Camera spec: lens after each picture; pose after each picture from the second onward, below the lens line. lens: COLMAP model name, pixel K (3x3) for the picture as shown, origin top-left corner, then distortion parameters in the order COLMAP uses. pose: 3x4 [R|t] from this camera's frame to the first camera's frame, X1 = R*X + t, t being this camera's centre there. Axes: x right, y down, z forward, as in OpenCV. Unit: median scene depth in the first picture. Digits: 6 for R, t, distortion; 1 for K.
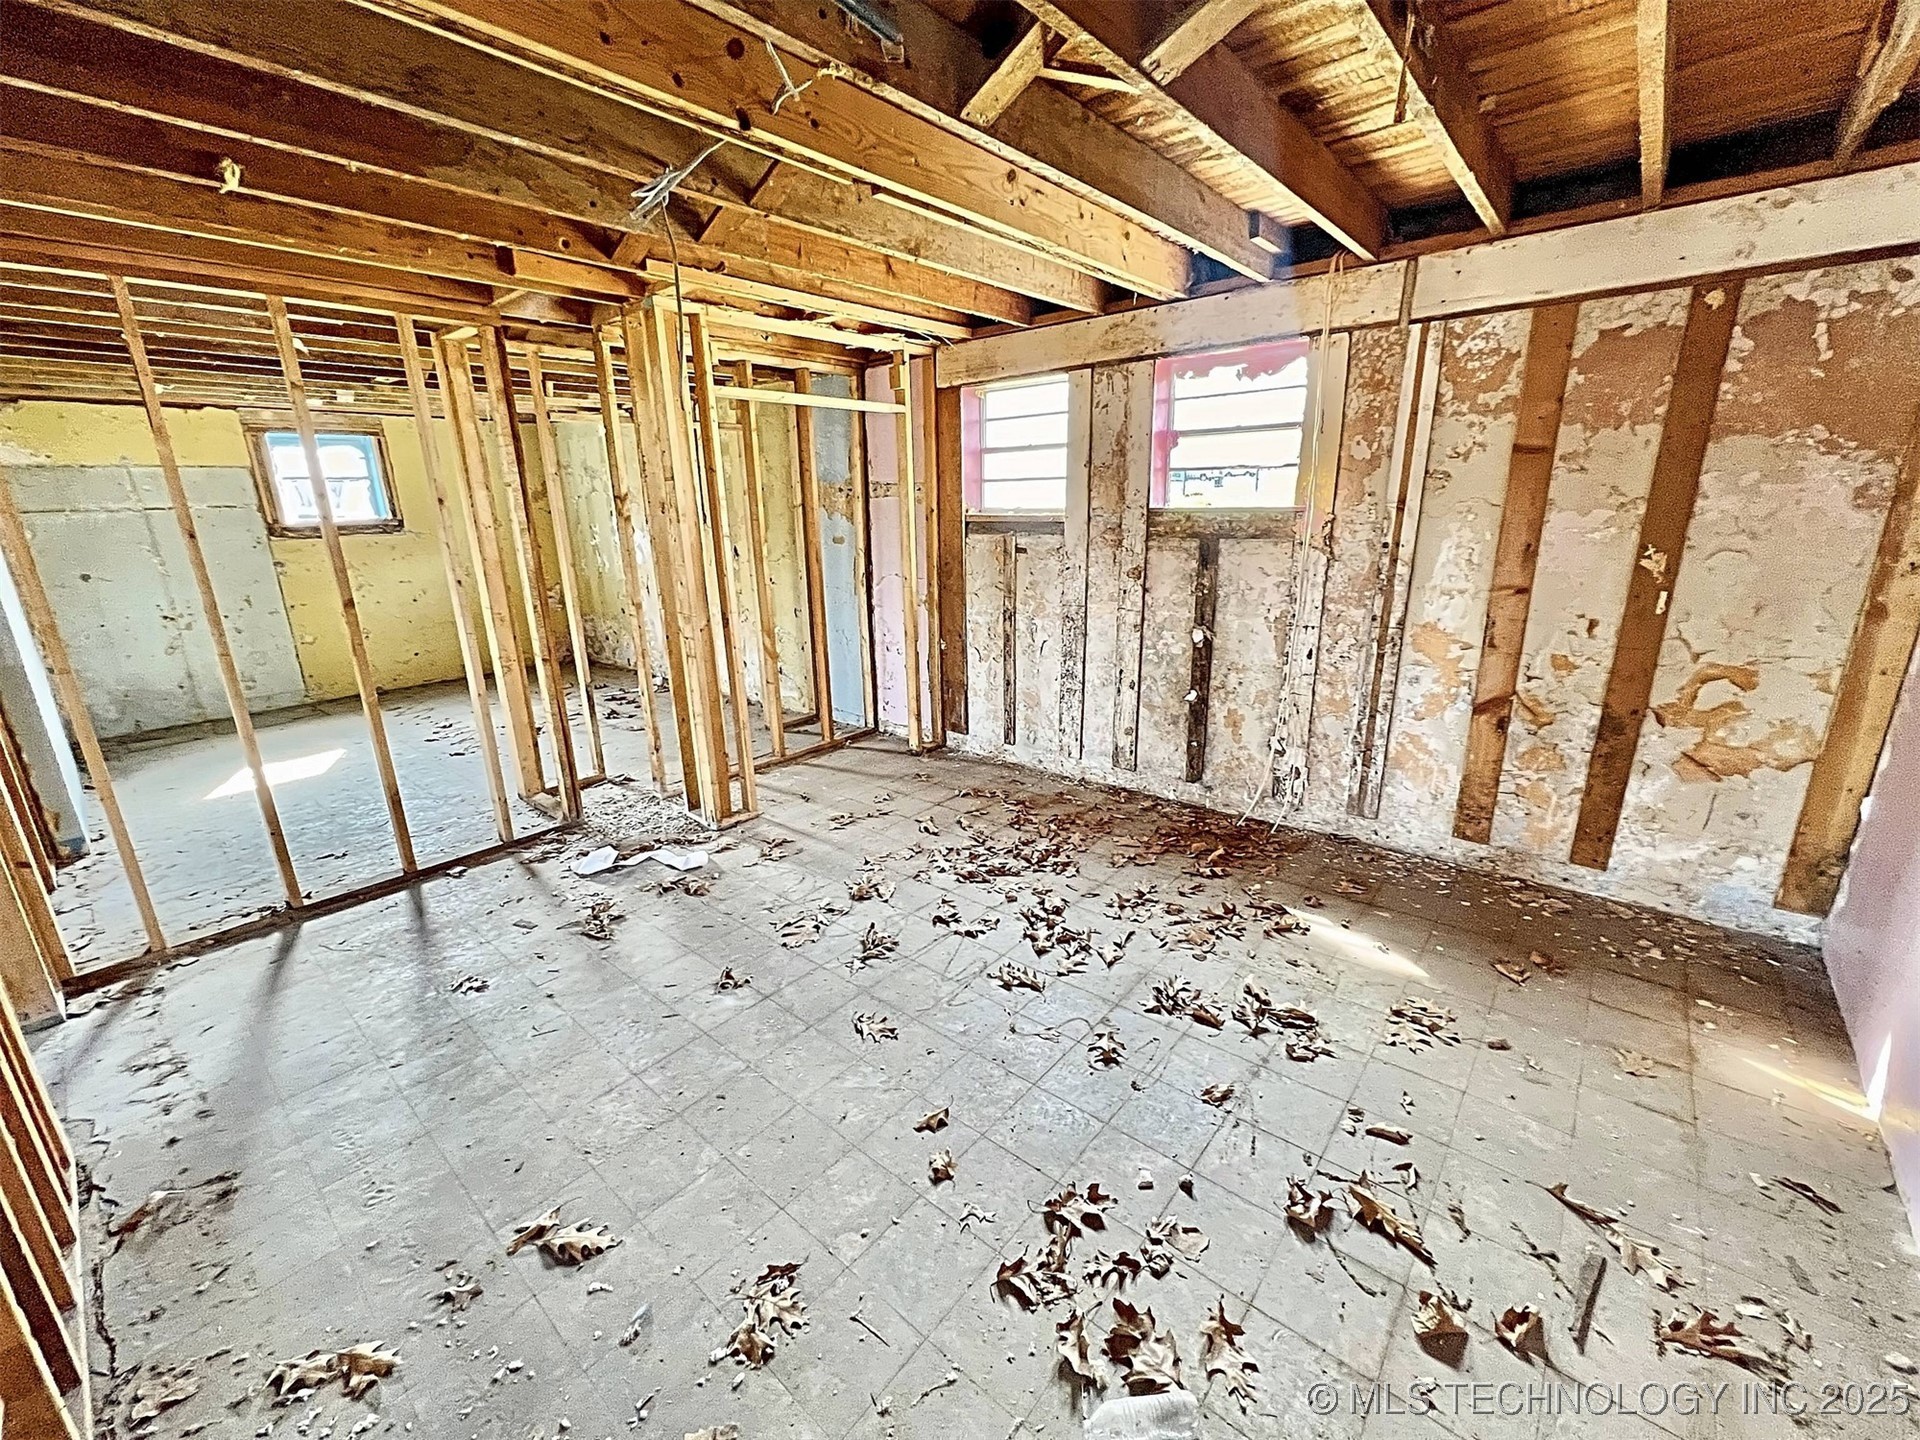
lens RADIAL K [[773.5, 0, 967.7], [0, 773.5, 716.2], [0, 0, 1]] dist [-0.000770, -0.001324]
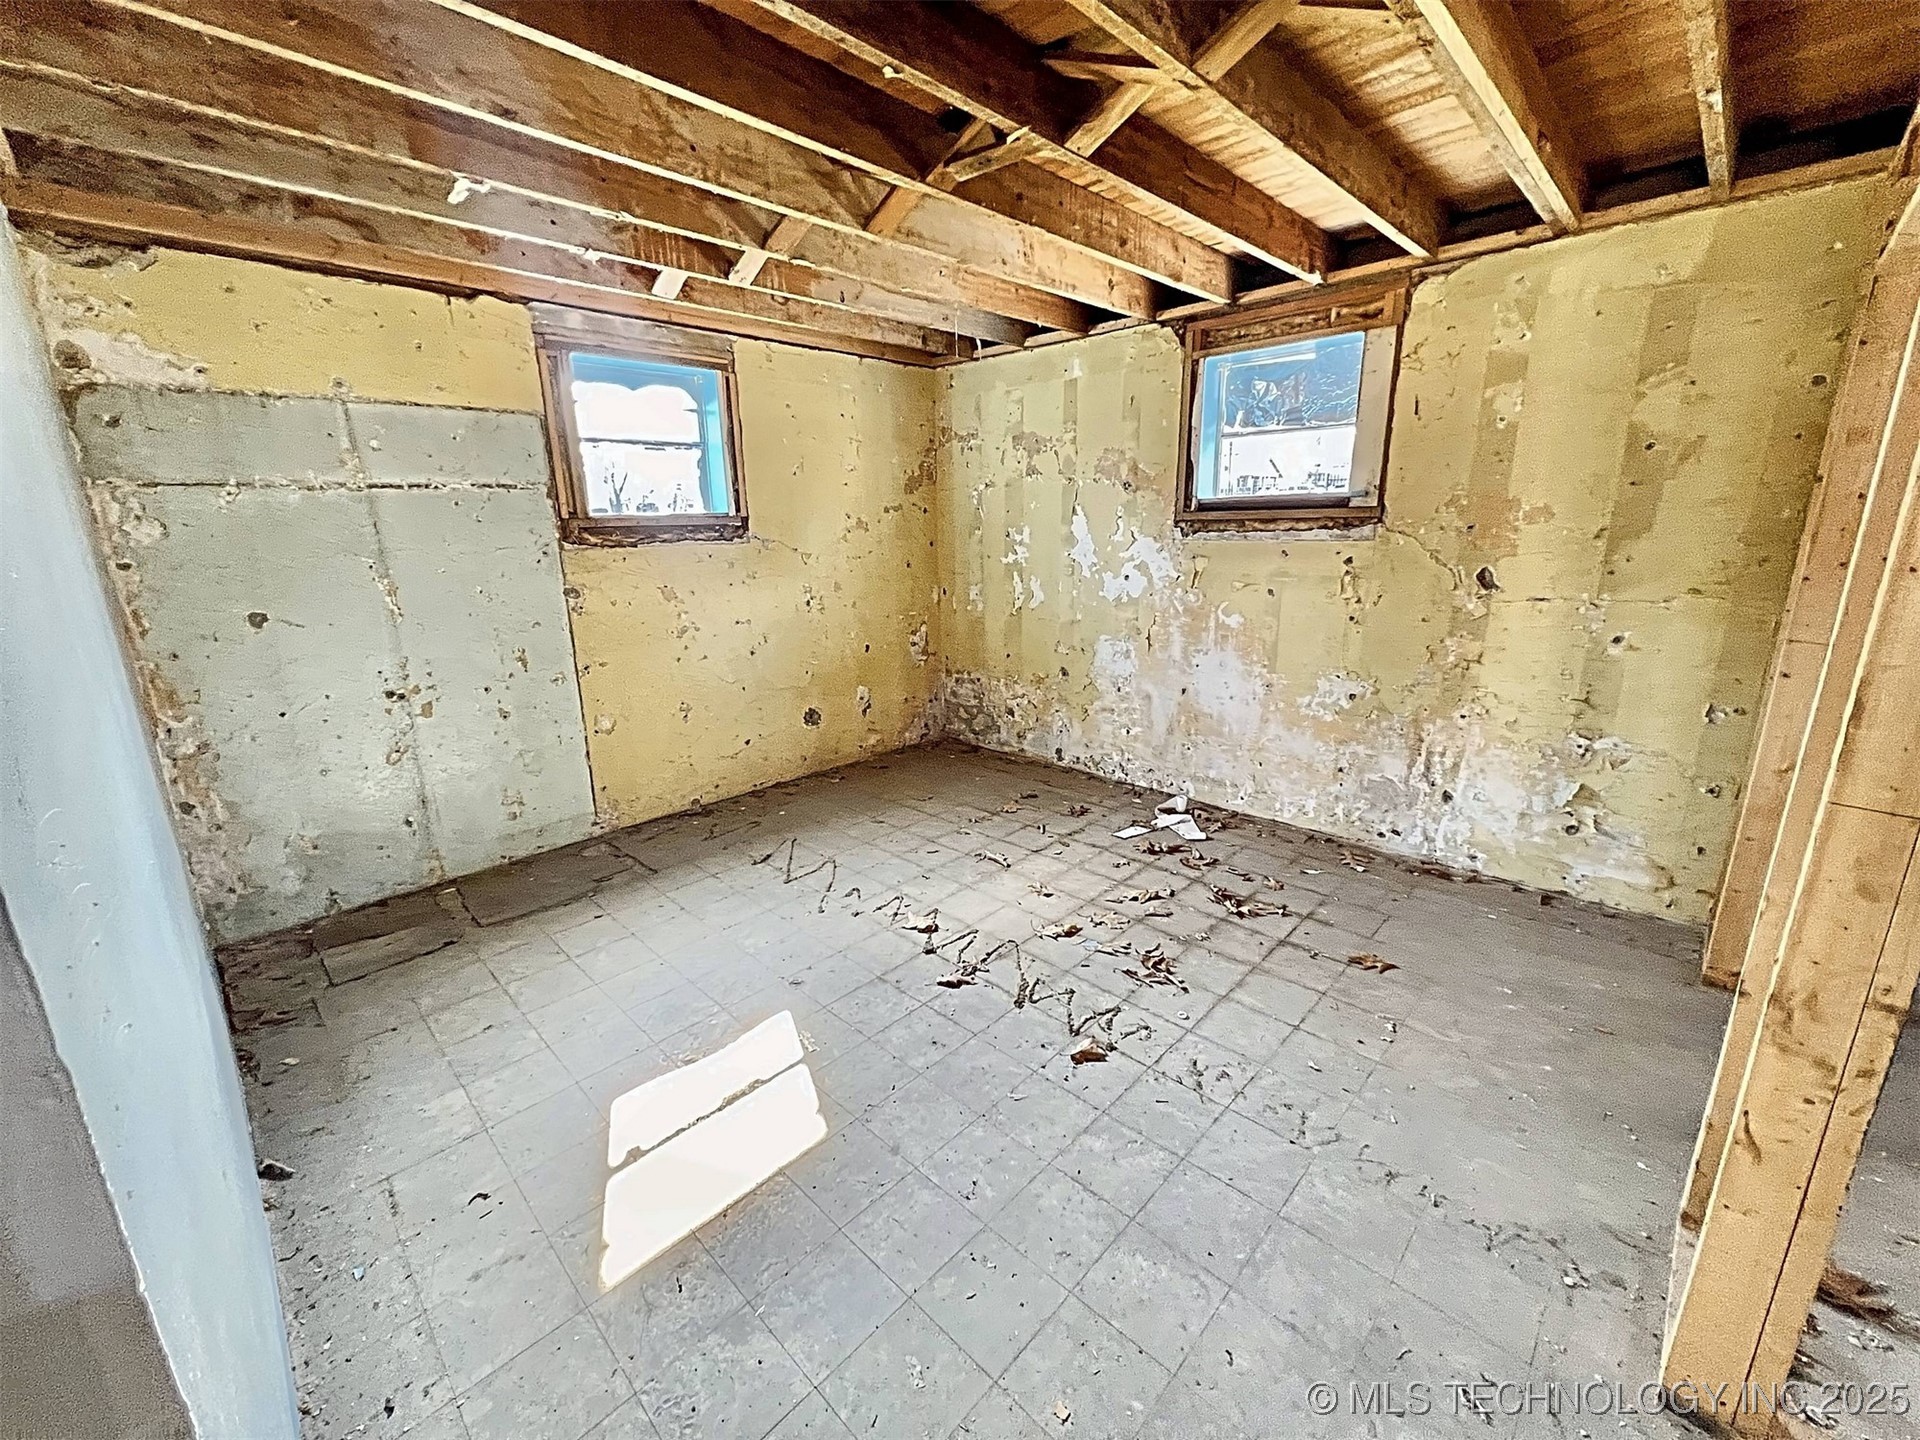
lens RADIAL K [[773.5, 0, 957.7], [0, 773.5, 712.9], [0, 0, 1]] dist [-0.000770, -0.001324]
pose [[0.999116, 0.021031, -0.036411, -0.628254], [-0.021760, 0.999569, -0.019724, -0.111795], [0.035981, 0.020499, 0.999142, 0.484658]]
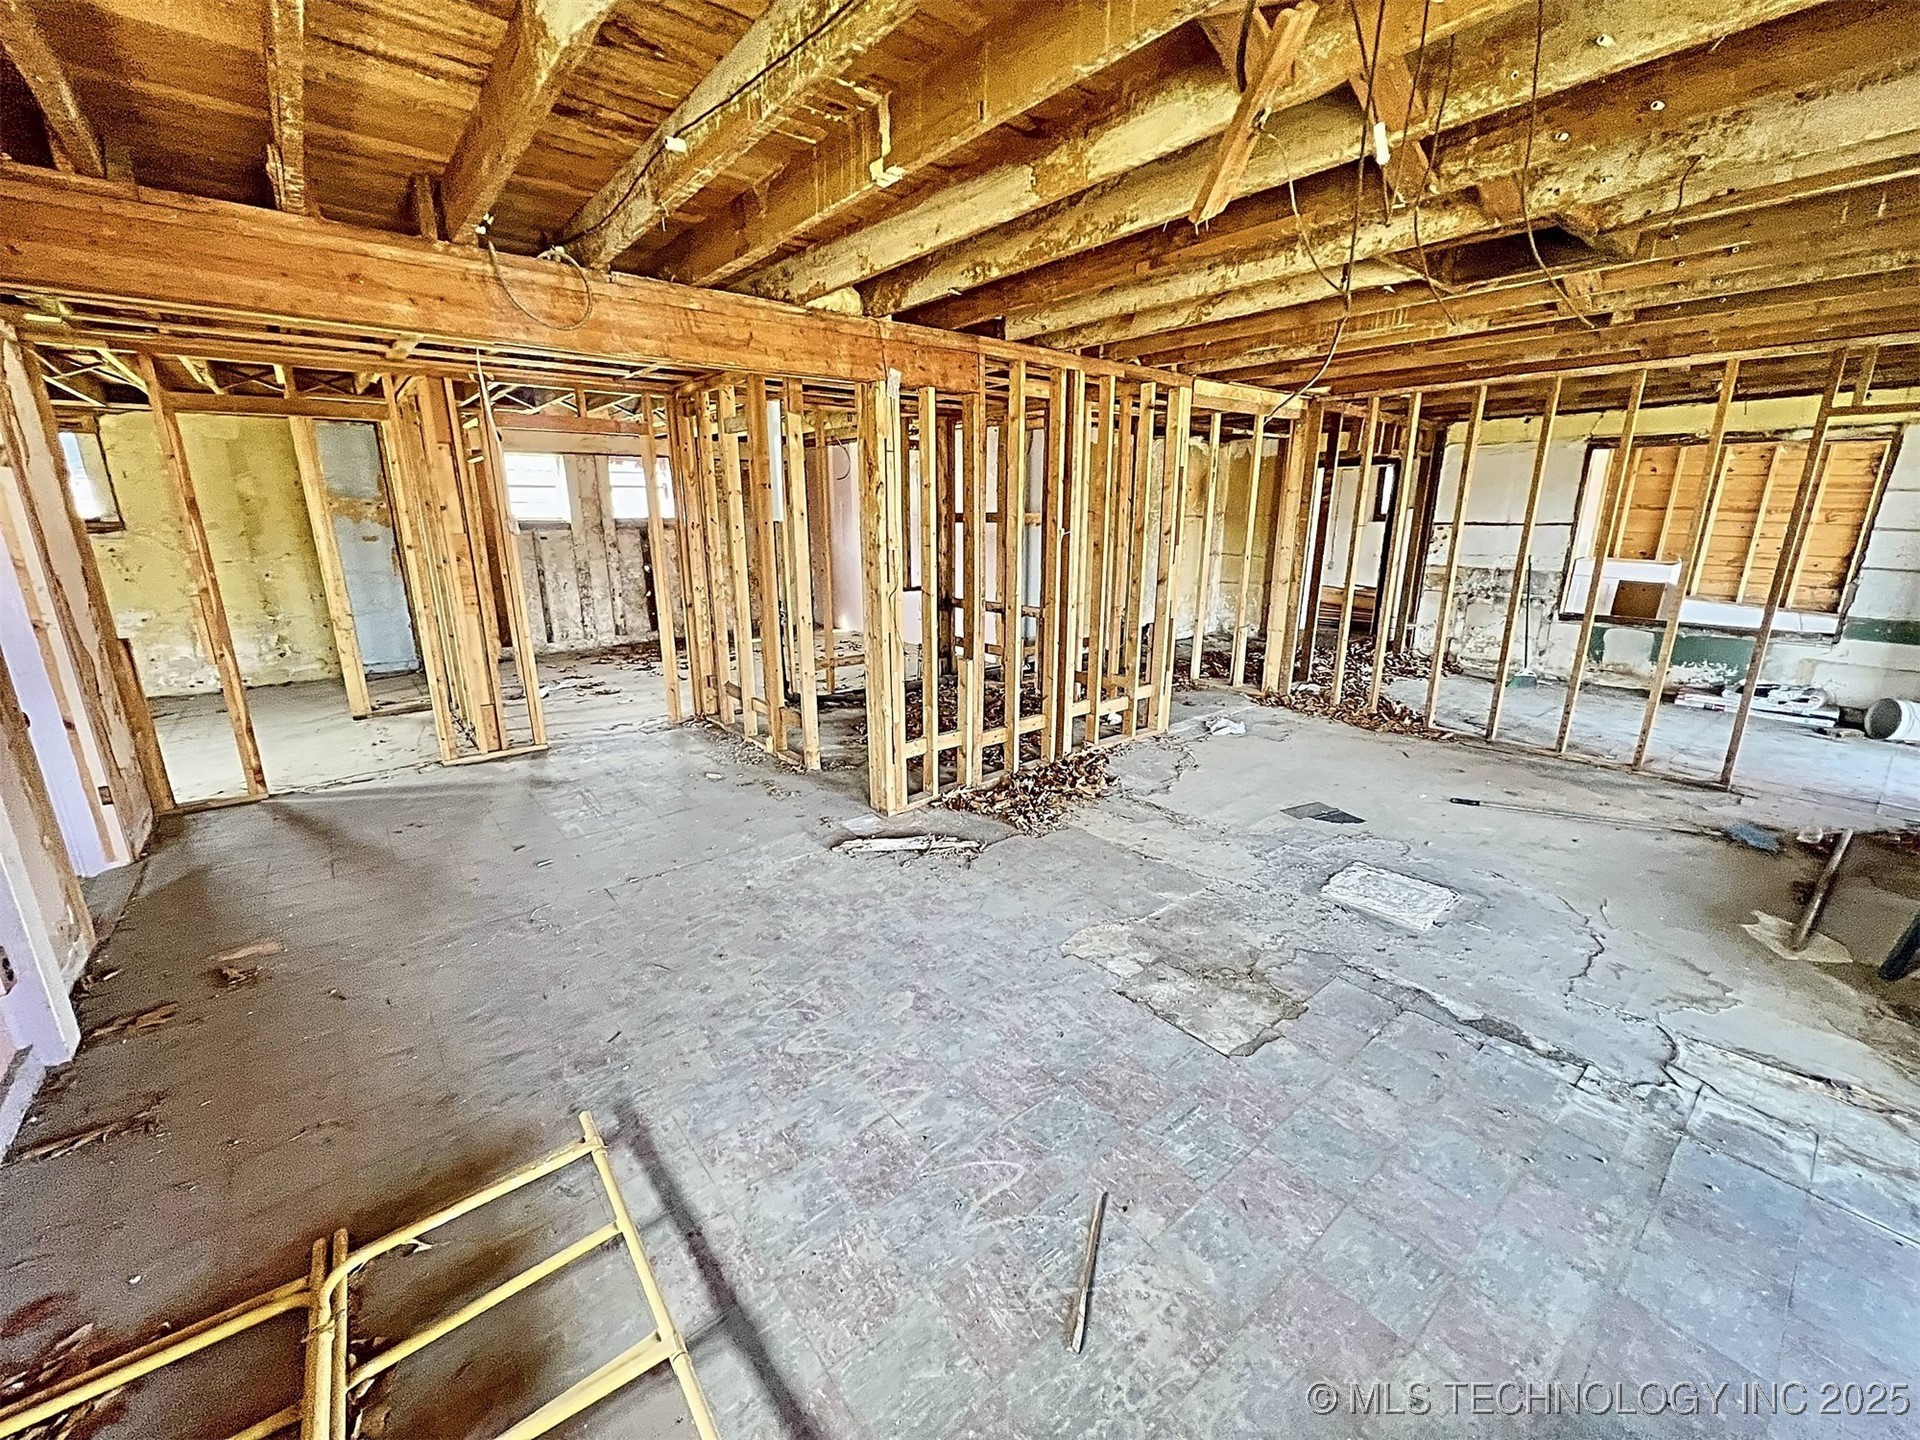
lens RADIAL K [[773.5, 0, 956.8], [0, 773.5, 711.8], [0, 0, 1]] dist [-0.000770, -0.001324]
pose [[0.184194, -0.233577, 0.954733, -1.221521], [0.264848, 0.947219, 0.180643, 0.089776], [-0.946535, 0.219585, 0.236335, -0.255884]]
